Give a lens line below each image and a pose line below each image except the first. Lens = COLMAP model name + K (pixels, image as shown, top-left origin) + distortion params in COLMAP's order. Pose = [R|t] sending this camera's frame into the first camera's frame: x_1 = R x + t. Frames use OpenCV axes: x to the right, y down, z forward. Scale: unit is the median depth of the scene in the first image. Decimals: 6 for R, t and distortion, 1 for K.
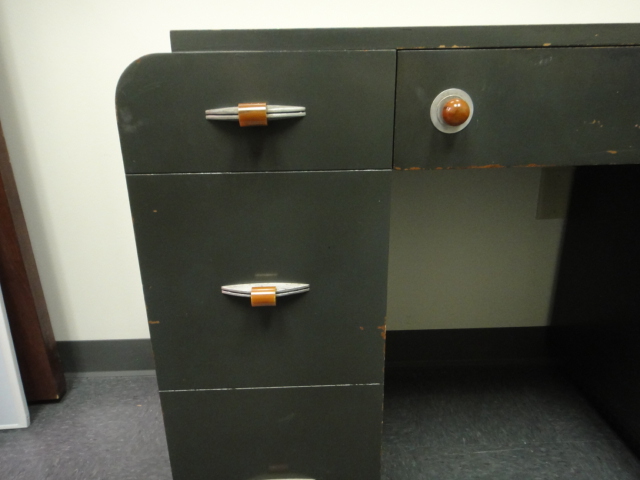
lens RADIAL K [[452.5, 0, 322.0], [0, 452.5, 236.9], [0, 0, 1]] dist [0.007051, -0.003159]
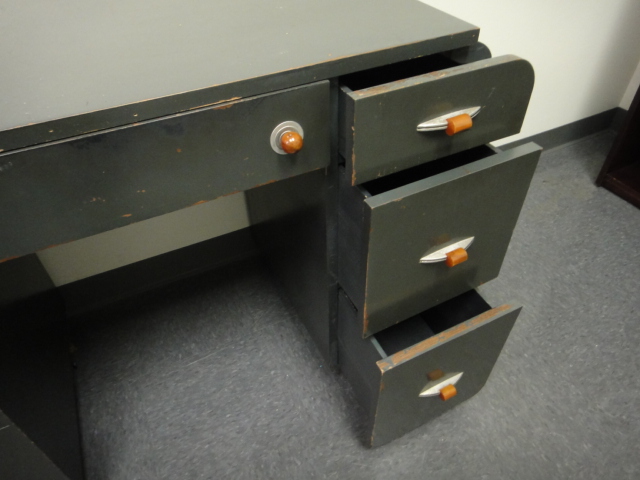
lens RADIAL K [[452.5, 0, 318.0], [0, 452.5, 236.3], [0, 0, 1]] dist [0.007051, -0.003159]
pose [[0.909898, -0.278501, 0.307445, 0.375701], [0.139869, 0.903701, 0.404673, -0.273405], [-0.390541, -0.325209, 0.861230, -0.063331]]
